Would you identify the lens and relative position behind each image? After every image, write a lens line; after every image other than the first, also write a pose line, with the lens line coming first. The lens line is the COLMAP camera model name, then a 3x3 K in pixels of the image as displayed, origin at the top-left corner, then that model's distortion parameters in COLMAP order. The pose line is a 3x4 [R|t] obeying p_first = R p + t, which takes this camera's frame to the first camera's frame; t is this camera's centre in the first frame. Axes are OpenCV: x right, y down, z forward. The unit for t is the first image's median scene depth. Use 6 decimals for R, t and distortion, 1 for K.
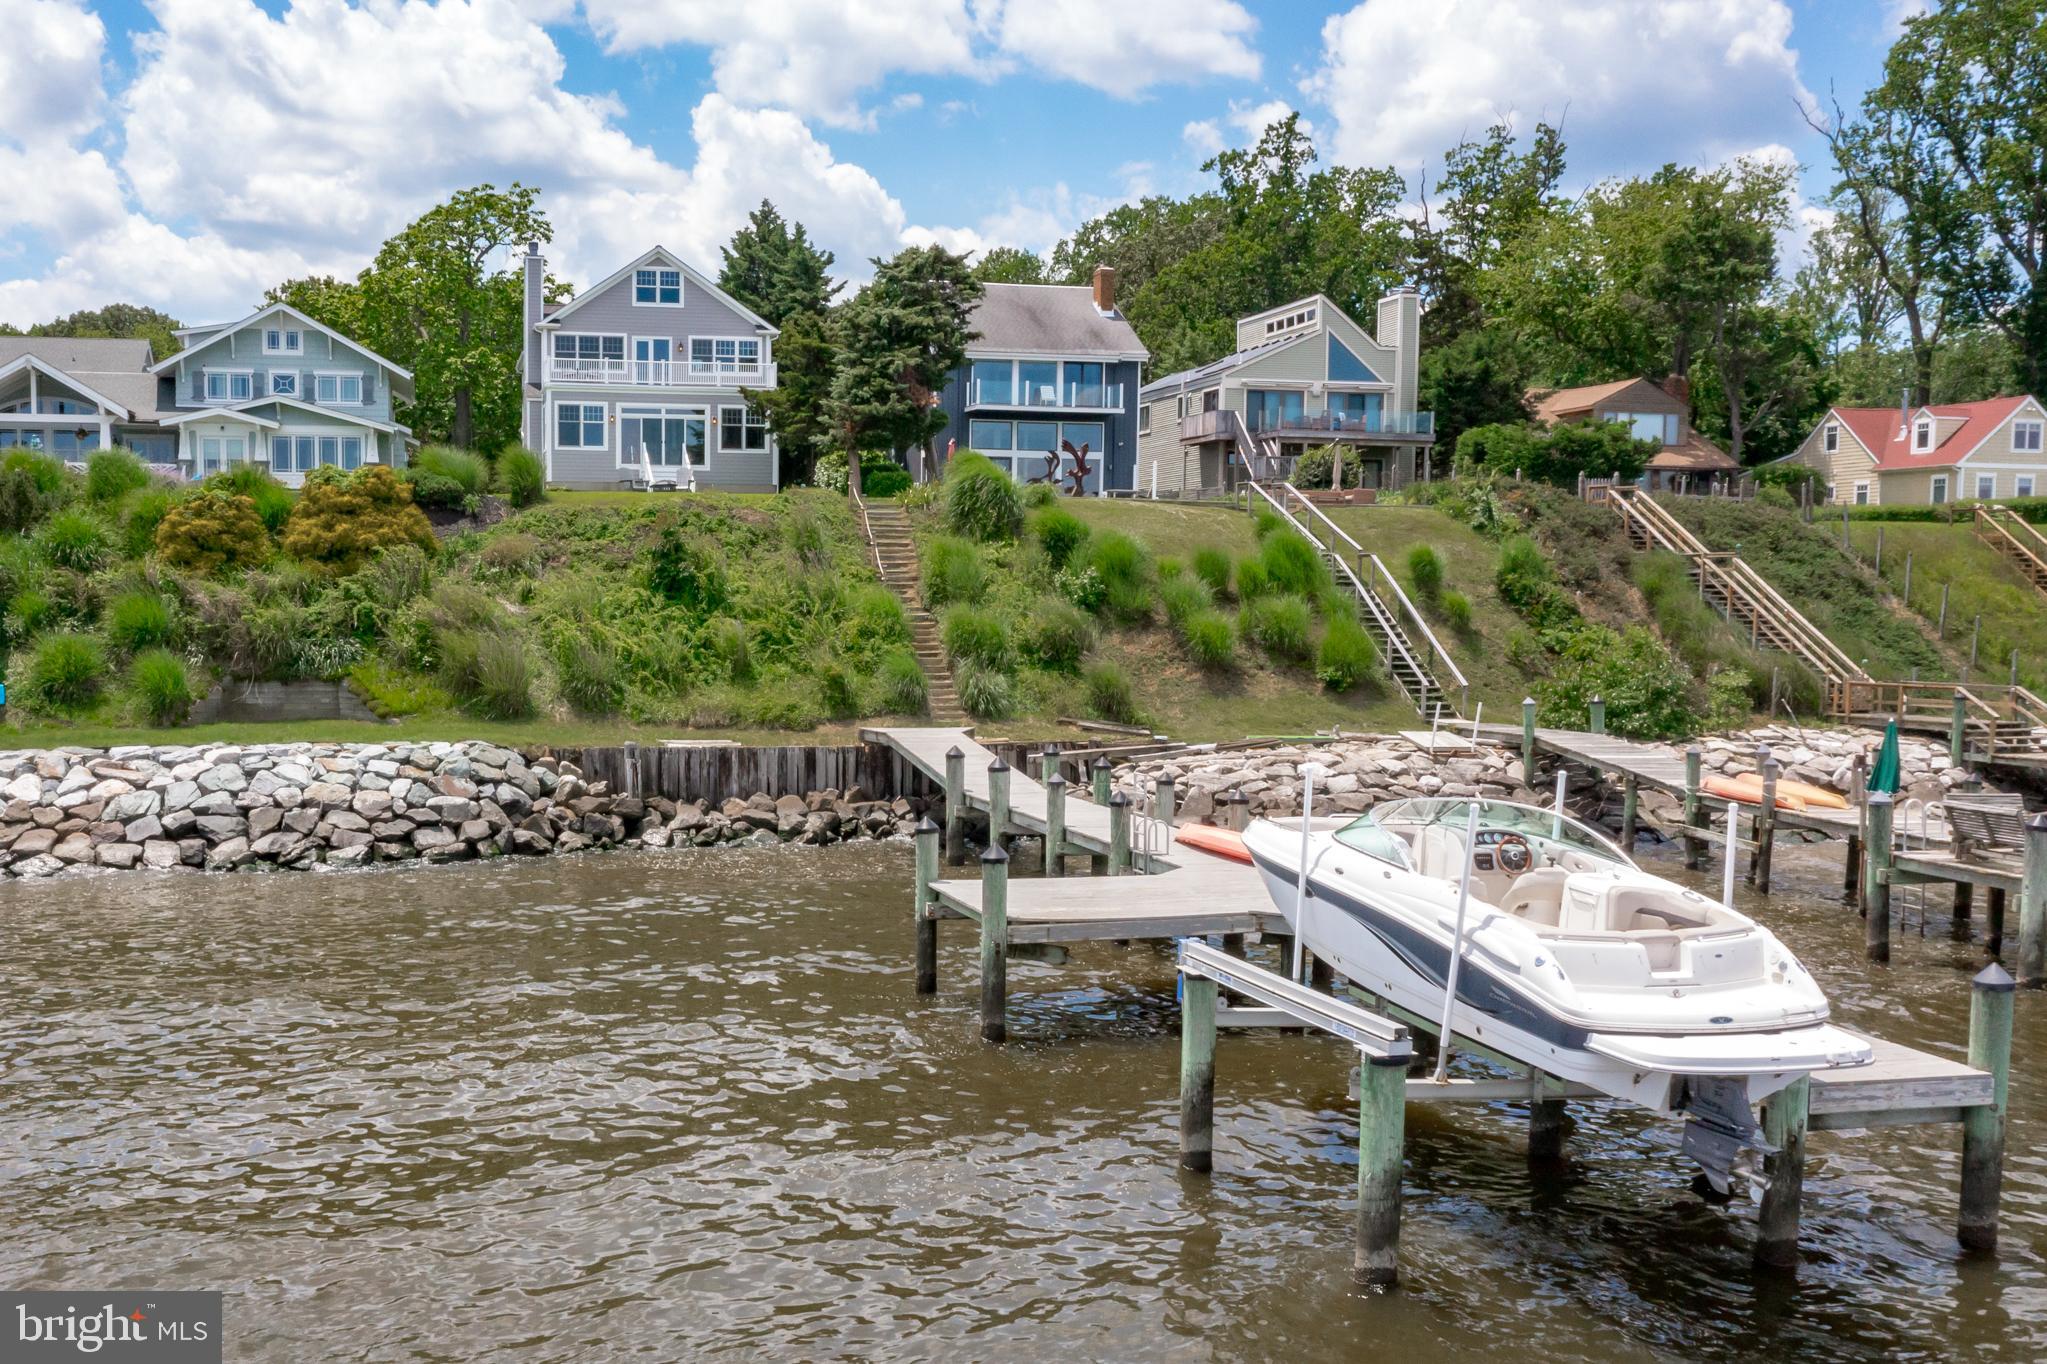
lens RADIAL K [[1949.7, 0, 808.1], [0, 1949.7, 741.7], [0, 0, 1]] dist [-0.004129, -0.010992]
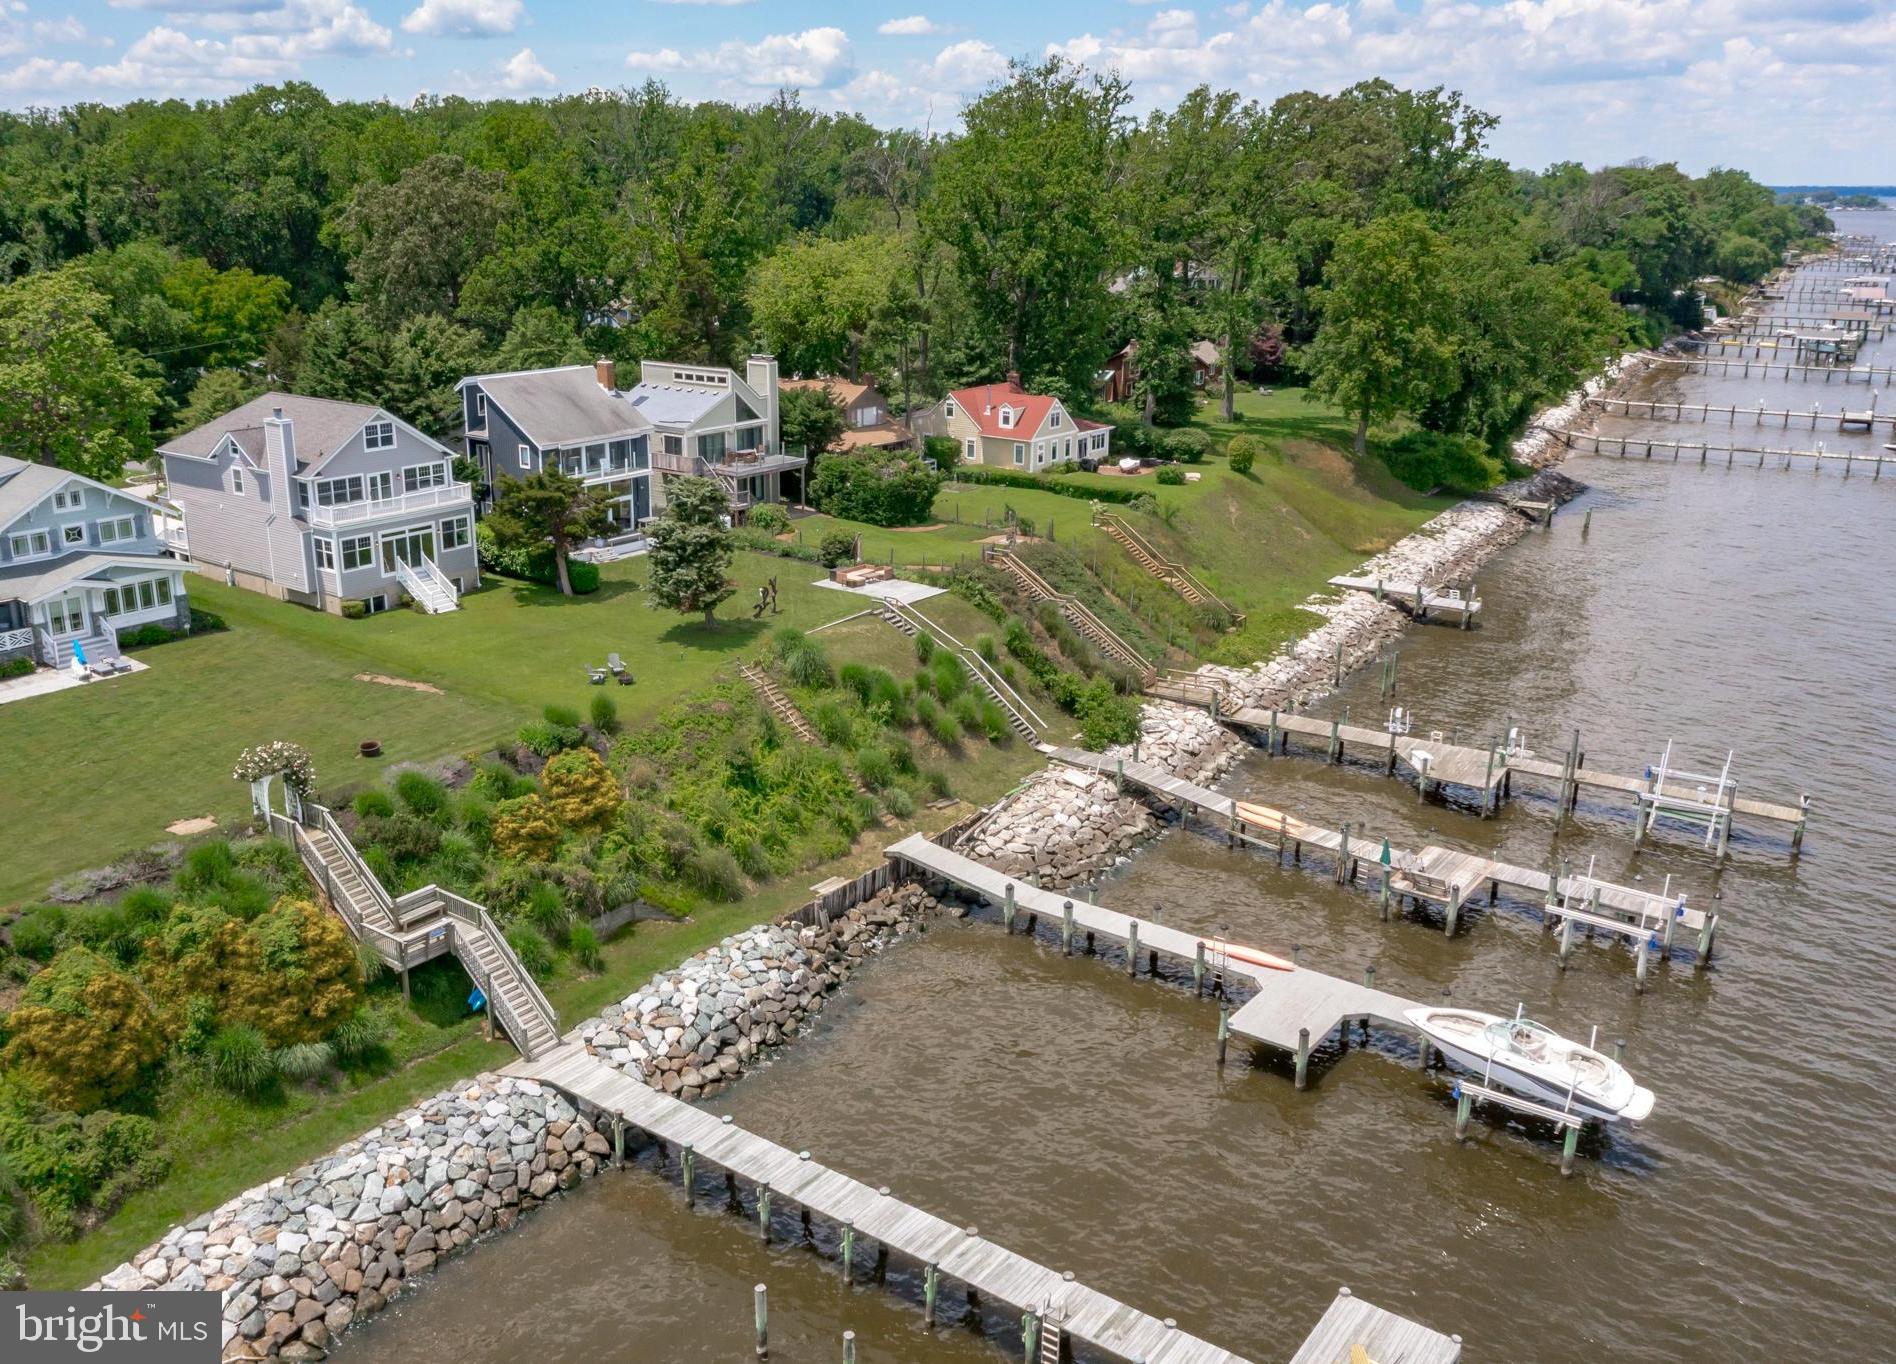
lens RADIAL K [[1613.3, 0, 839.1], [0, 1613.3, 659.4], [0, 0, 1]] dist [0.002207, 0.008104]
pose [[0.781111, -0.186407, 0.595918, -0.523337], [0.059454, 0.972265, 0.226200, -0.314649], [-0.621555, -0.141258, 0.770530, -0.092334]]
